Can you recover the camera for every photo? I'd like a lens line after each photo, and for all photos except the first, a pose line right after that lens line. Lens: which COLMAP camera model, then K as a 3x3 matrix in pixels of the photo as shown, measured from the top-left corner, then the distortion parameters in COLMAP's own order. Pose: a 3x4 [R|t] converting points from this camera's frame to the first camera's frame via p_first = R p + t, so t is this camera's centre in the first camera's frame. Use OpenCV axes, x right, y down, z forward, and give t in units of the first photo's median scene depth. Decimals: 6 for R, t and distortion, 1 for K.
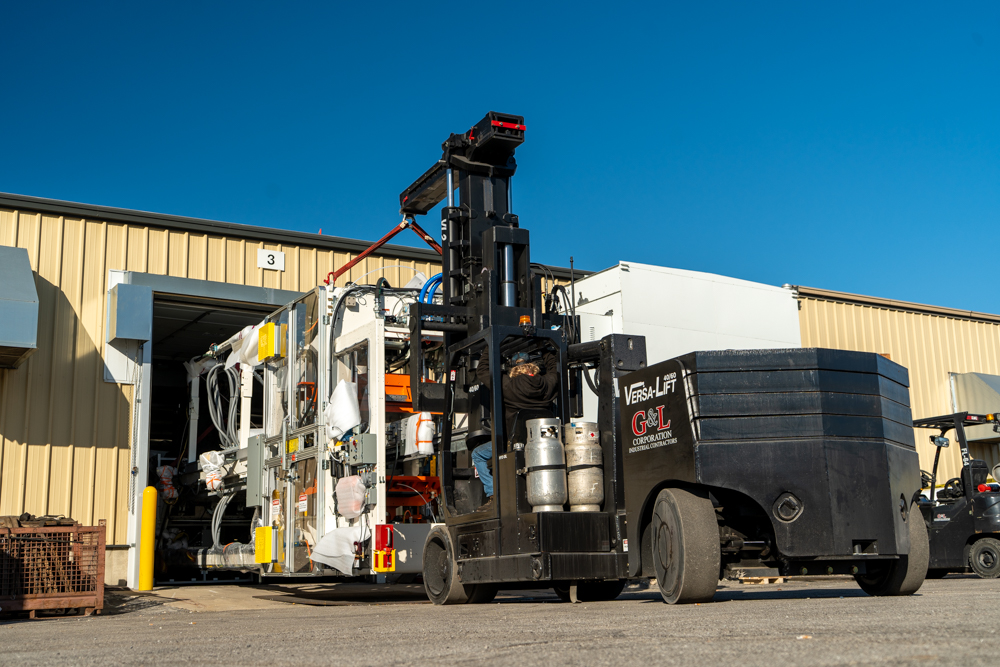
lens RADIAL K [[1156.1, 0, 500.0], [0, 1156.1, 333.5], [0, 0, 1]] dist [0.017527, 0.020772]
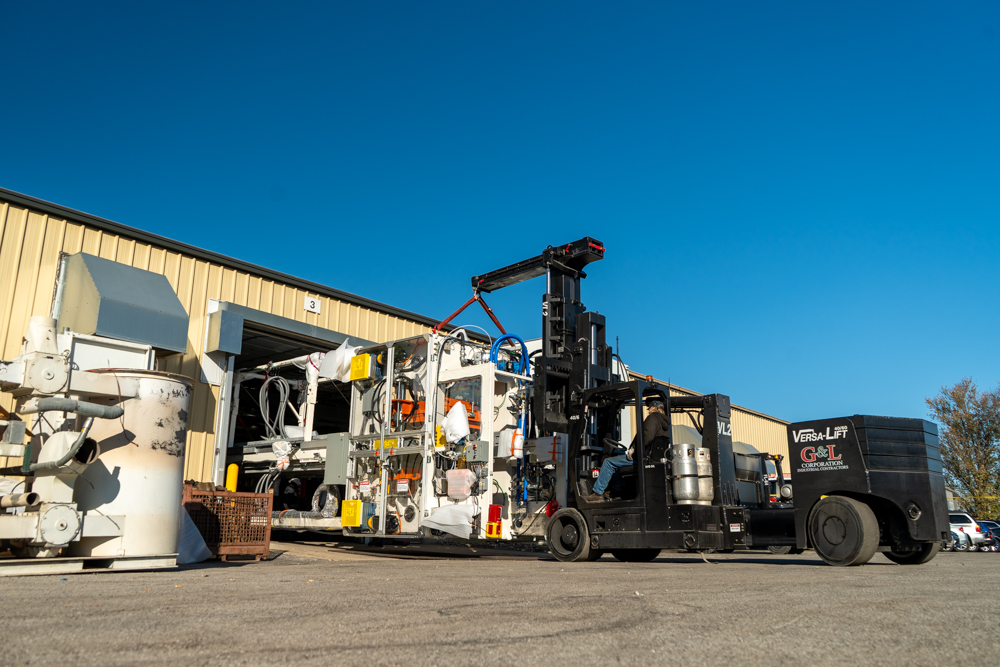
lens RADIAL K [[798.6, 0, 500.0], [0, 798.6, 333.5], [0, 0, 1]] dist [-0.006529, -0.000121]
pose [[0.946042, 0.117350, 0.302048, -0.404085], [-0.101731, 0.992554, -0.066990, 0.017283], [-0.307660, 0.032648, 0.950936, 0.034483]]
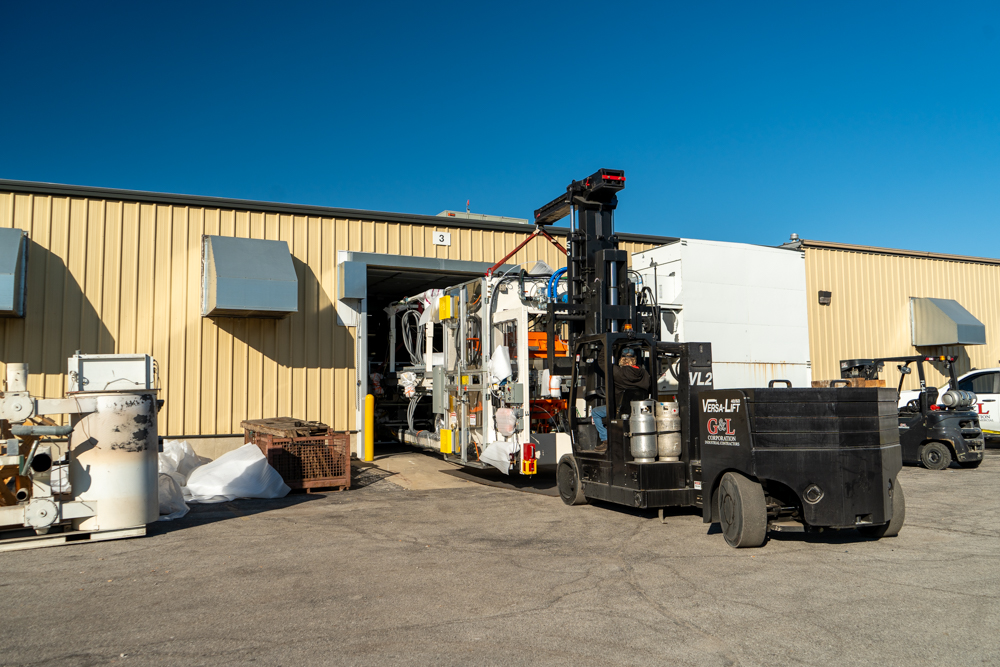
lens RADIAL K [[798.6, 0, 500.0], [0, 798.6, 333.5], [0, 0, 1]] dist [-0.006529, -0.000121]
pose [[0.995349, 0.006184, -0.096136, -0.035848], [0.006351, 0.991554, 0.129537, -0.112057], [0.096125, -0.129545, 0.986903, -0.029601]]
